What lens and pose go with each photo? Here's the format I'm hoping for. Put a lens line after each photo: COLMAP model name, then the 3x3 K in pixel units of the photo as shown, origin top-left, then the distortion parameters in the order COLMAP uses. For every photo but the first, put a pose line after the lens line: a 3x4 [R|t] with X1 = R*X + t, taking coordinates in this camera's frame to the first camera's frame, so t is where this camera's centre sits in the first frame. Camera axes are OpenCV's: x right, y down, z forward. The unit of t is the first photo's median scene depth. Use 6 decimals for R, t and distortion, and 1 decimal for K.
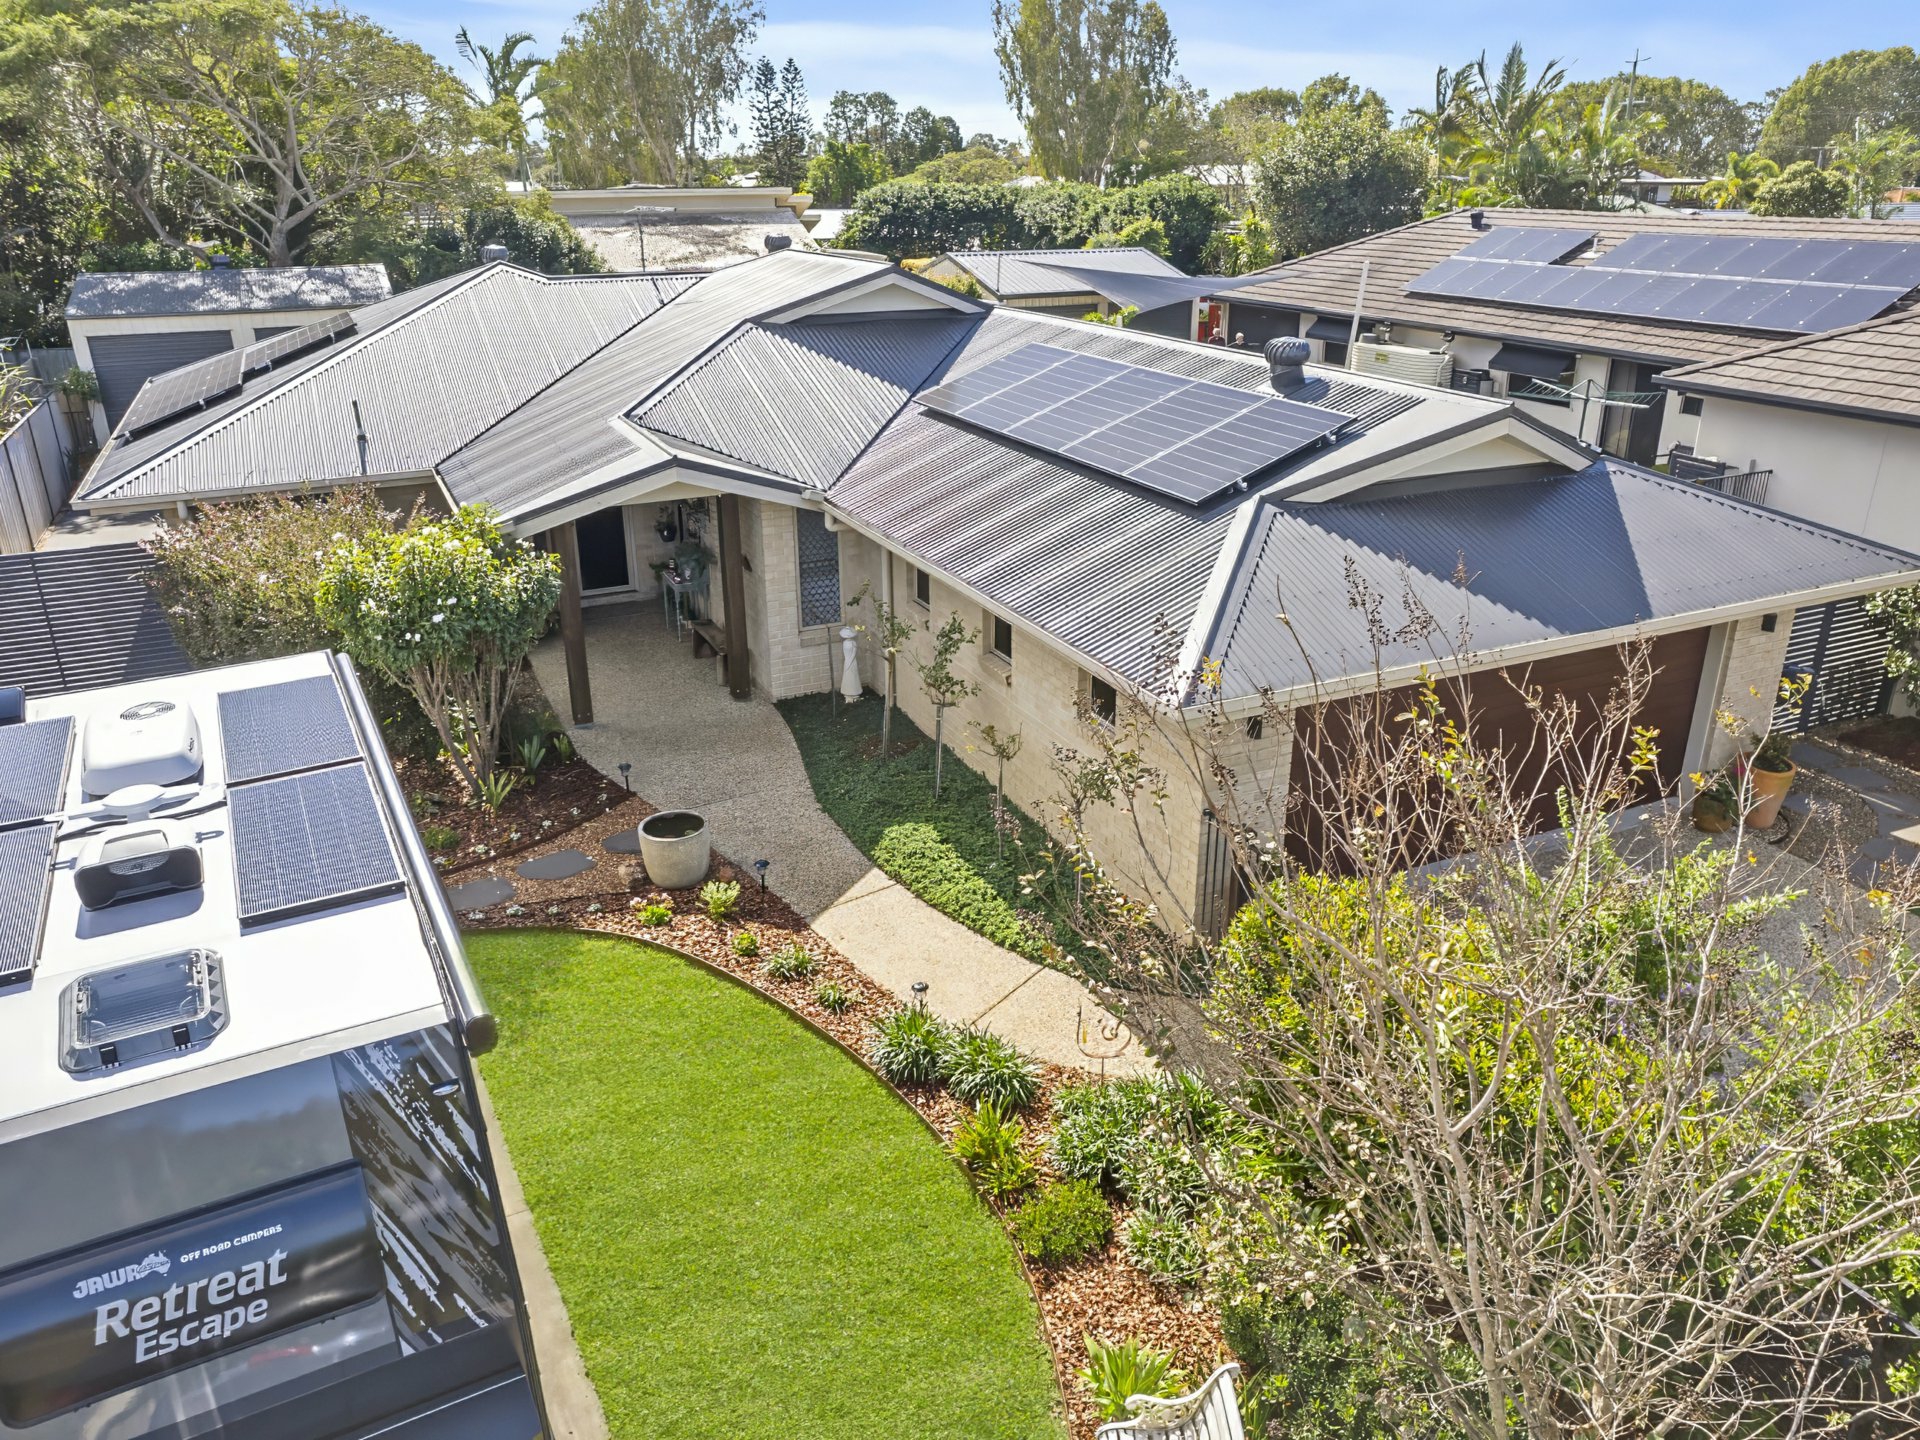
lens RADIAL K [[1410.3, 0, 960.0], [0, 1410.3, 720.0], [0, 0, 1]] dist [-0.068624, 0.071013]
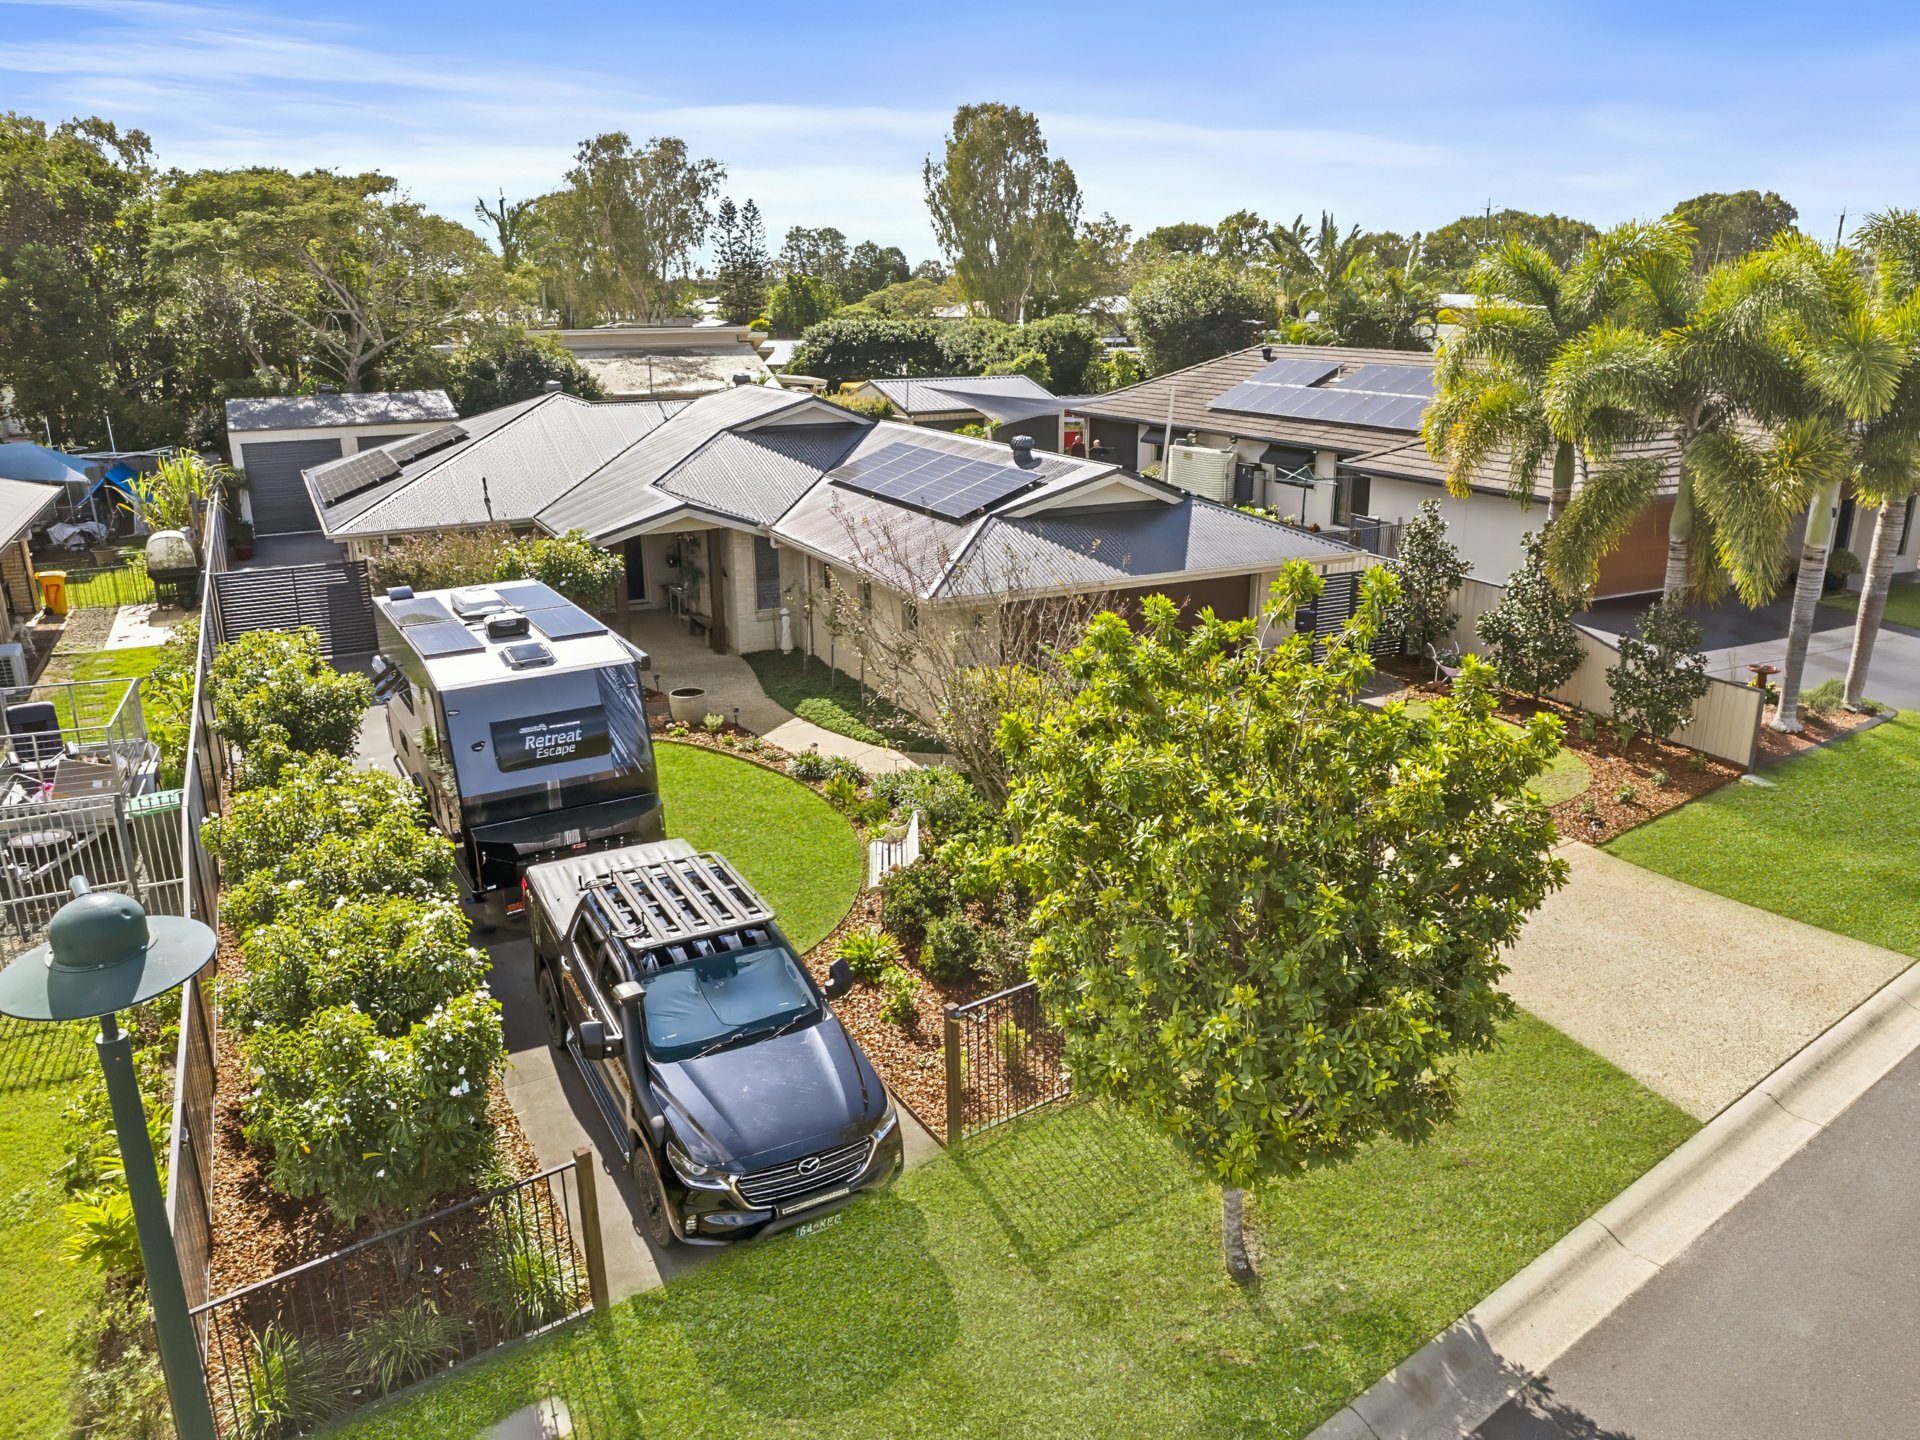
lens RADIAL K [[1401.8, 0, 960.0], [0, 1401.8, 720.0], [0, 0, 1]] dist [-0.033057, -0.000508]
pose [[0.999511, -0.010022, 0.029635, 0.037928], [0.012247, 0.997042, -0.075880, 0.094753], [-0.028786, 0.076205, 0.996677, -0.319966]]
